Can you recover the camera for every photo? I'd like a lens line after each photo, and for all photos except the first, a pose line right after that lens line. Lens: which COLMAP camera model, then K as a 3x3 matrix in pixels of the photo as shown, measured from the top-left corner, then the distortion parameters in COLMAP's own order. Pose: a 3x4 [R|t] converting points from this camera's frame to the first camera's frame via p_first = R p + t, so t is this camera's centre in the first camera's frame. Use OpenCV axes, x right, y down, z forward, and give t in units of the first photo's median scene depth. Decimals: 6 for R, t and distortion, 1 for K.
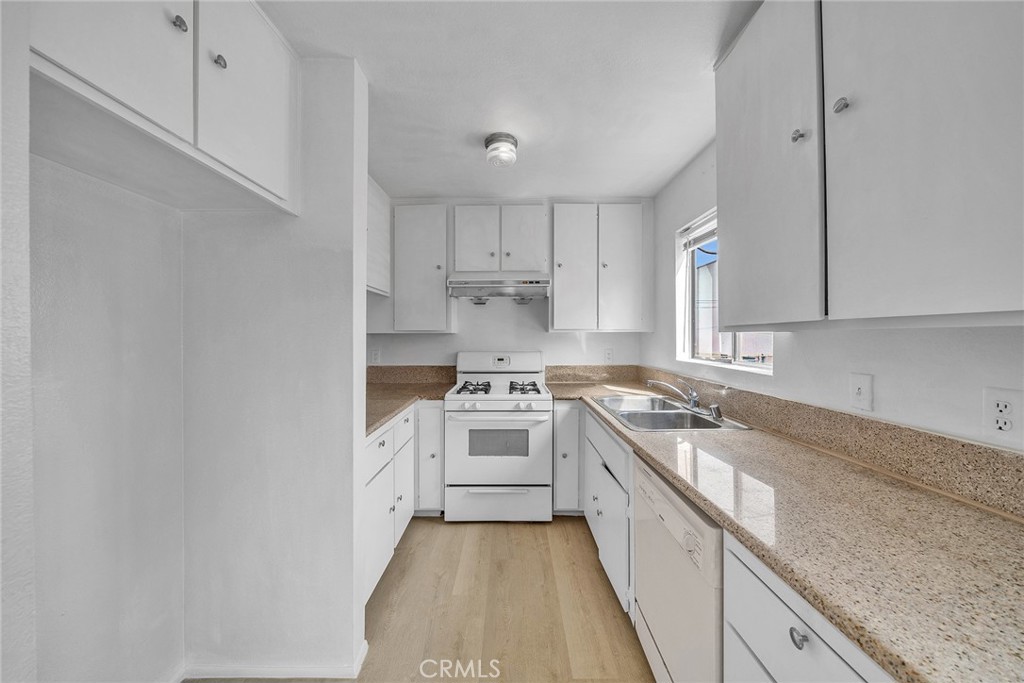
lens RADIAL K [[351.6, 0, 511.0], [0, 351.6, 338.2], [0, 0, 1]] dist [-0.000425, -0.000052]
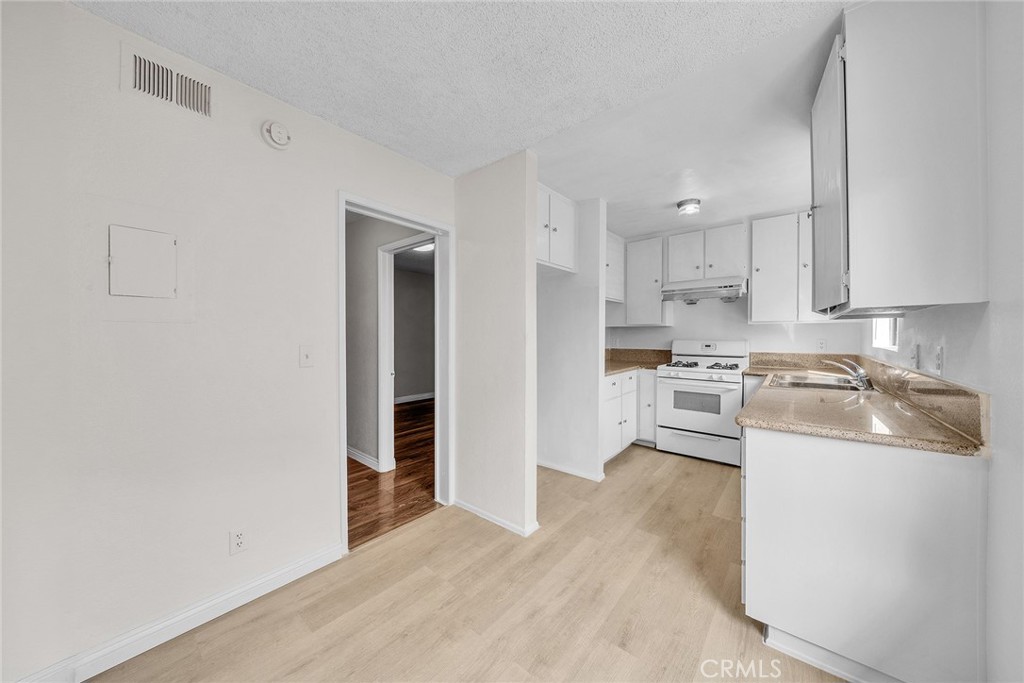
lens RADIAL K [[351.6, 0, 511.0], [0, 351.6, 338.2], [0, 0, 1]] dist [-0.000425, -0.000052]
pose [[0.773899, 0.007139, -0.633269, 0.260560], [-0.003857, 0.999971, 0.006559, 0.029826], [0.633297, -0.002633, 0.773904, -0.527992]]
